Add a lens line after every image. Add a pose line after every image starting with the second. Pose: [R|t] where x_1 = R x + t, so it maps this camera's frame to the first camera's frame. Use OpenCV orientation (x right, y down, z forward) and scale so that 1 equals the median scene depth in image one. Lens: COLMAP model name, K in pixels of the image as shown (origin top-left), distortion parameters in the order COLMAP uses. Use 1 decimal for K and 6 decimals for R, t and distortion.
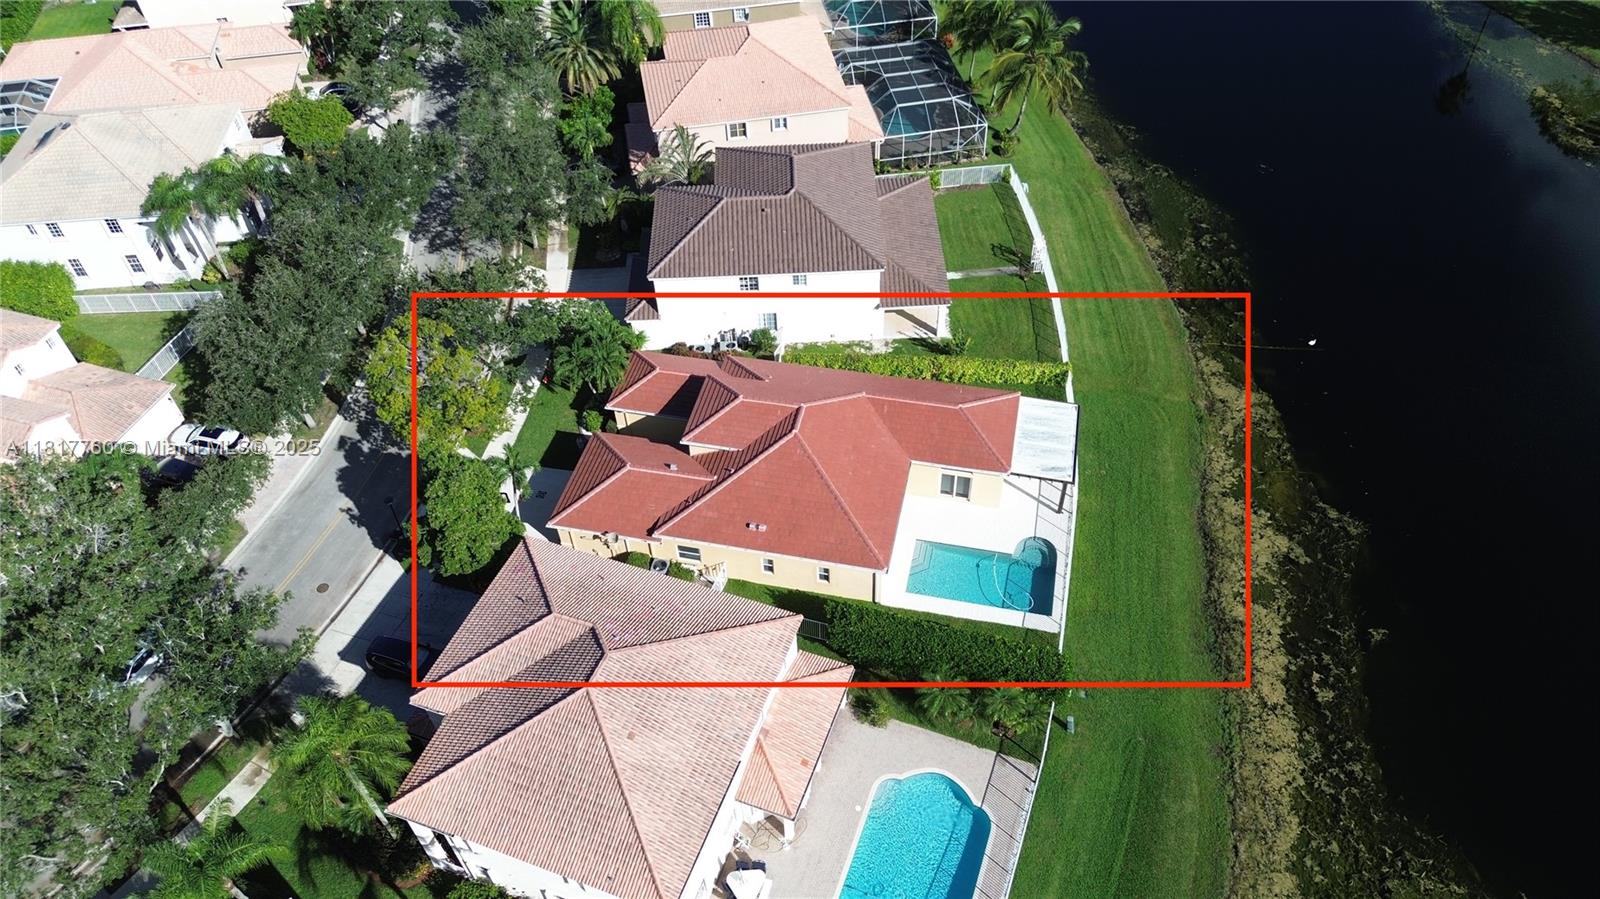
lens RADIAL K [[1158.6, 0, 815.9], [0, 1158.6, 450.1], [0, 0, 1]] dist [0.045655, -0.003898]
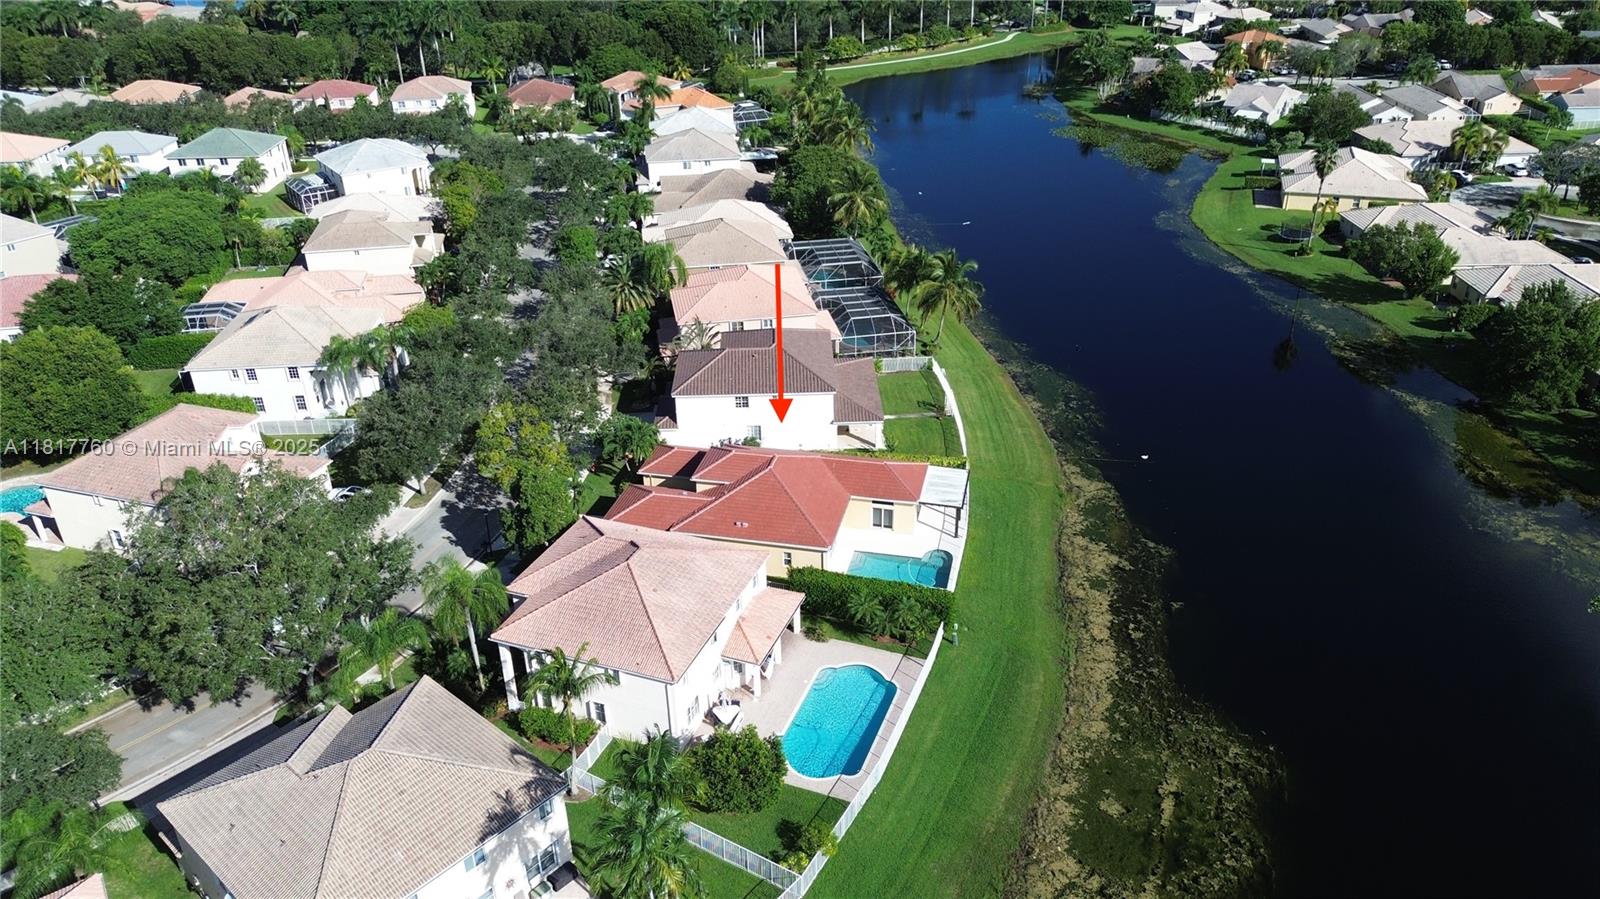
lens RADIAL K [[1159.7, 0, 800.0], [0, 1159.7, 449.5], [0, 0, 1]] dist [0.087068, -0.001188]
pose [[0.999808, 0.017760, -0.008305, 0.026807], [-0.019480, 0.947804, -0.318259, 0.363208], [0.002219, 0.318359, 0.947968, -0.334216]]
